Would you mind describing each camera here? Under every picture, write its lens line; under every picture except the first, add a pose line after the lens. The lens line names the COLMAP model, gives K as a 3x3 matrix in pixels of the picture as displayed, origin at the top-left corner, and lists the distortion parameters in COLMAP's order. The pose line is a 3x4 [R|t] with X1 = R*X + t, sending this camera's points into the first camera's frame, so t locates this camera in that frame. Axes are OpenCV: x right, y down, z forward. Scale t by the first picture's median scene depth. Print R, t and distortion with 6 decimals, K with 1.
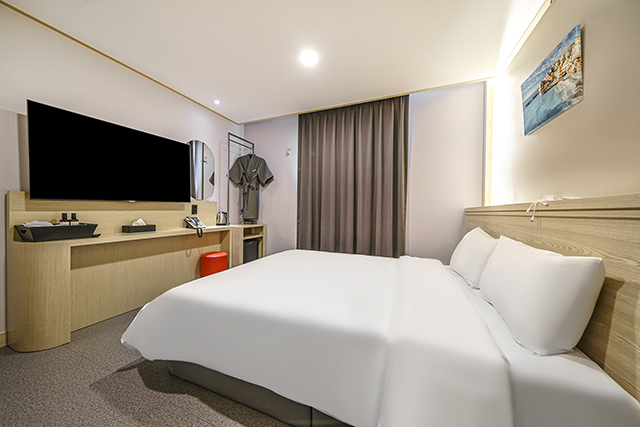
lens RADIAL K [[221.7, 0, 320.0], [0, 221.7, 213.5], [0, 0, 1]] dist [-0.000782, -0.000160]
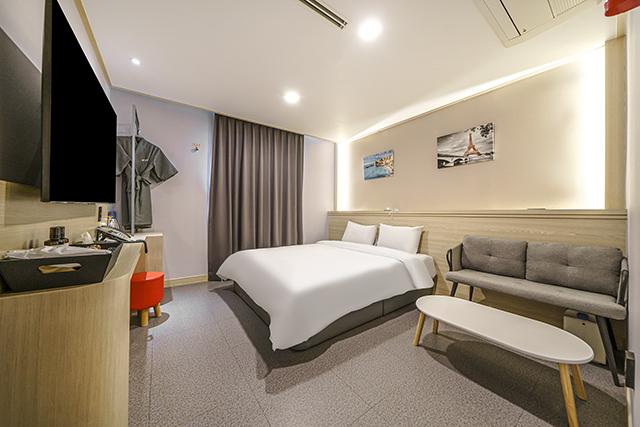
lens RADIAL K [[217.8, 0, 320.1], [0, 217.8, 217.2], [0, 0, 1]] dist [0.000193, -0.000043]
pose [[0.513691, -0.025921, 0.857584, -0.867594], [0.010210, 0.999657, 0.024099, -0.019880], [-0.857915, -0.003623, 0.513779, 0.164060]]
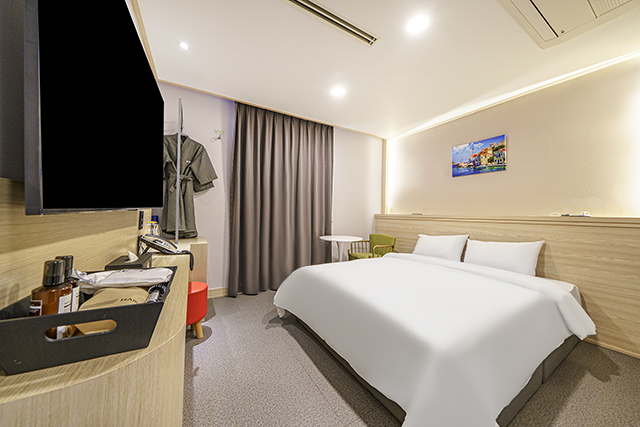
lens RADIAL K [[212.1, 0, 323.7], [0, 212.1, 213.2], [0, 0, 1]] dist [0.000331, 0.000015]
pose [[0.592930, -0.004475, 0.805242, -0.800502], [0.006457, 0.999979, 0.000802, -0.037383], [-0.805228, 0.004724, 0.592946, 0.394008]]
